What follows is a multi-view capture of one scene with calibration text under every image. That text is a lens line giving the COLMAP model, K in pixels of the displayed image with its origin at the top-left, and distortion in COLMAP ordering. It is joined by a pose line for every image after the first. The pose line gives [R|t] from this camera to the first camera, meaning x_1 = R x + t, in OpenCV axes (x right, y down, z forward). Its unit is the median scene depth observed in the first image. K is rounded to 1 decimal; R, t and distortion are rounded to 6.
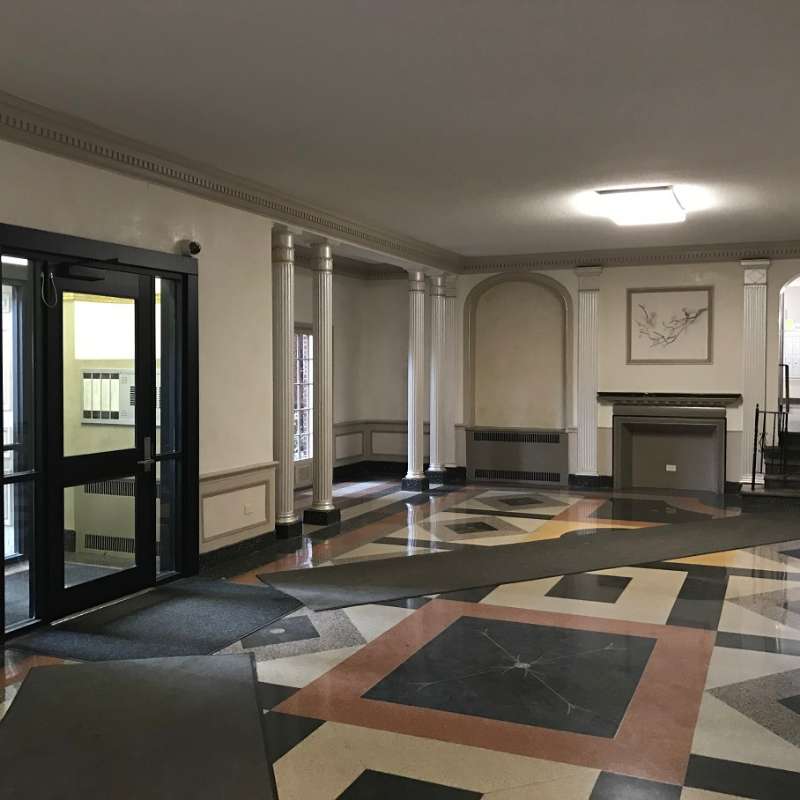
lens RADIAL K [[834.9, 0, 399.4], [0, 834.9, 400.0], [0, 0, 1]] dist [0.003180, -0.003751]
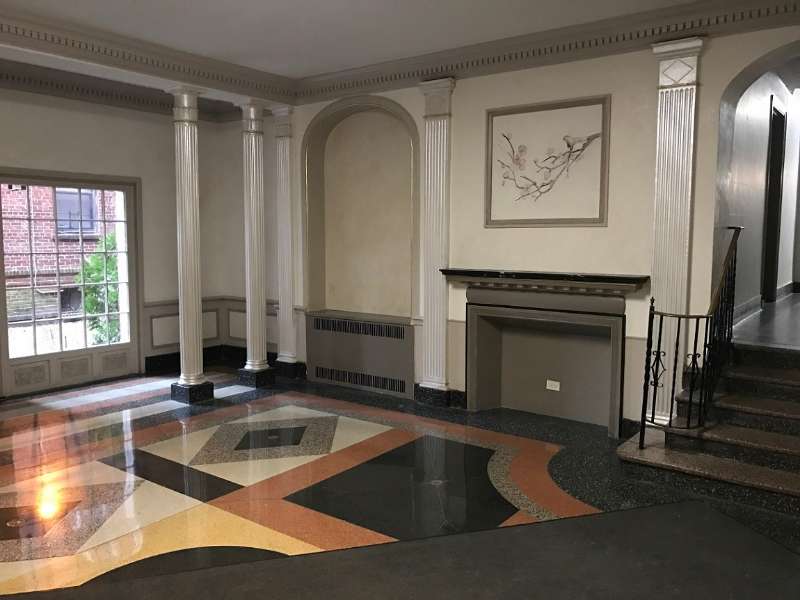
lens RADIAL K [[659.5, 0, 401.3], [0, 659.5, 297.3], [0, 0, 1]] dist [0.038051, -0.009896]
pose [[0.978294, 0.021994, -0.206052, 0.317160], [-0.009294, 0.998008, 0.062399, -0.019398], [0.207014, -0.059130, 0.976549, 0.475734]]
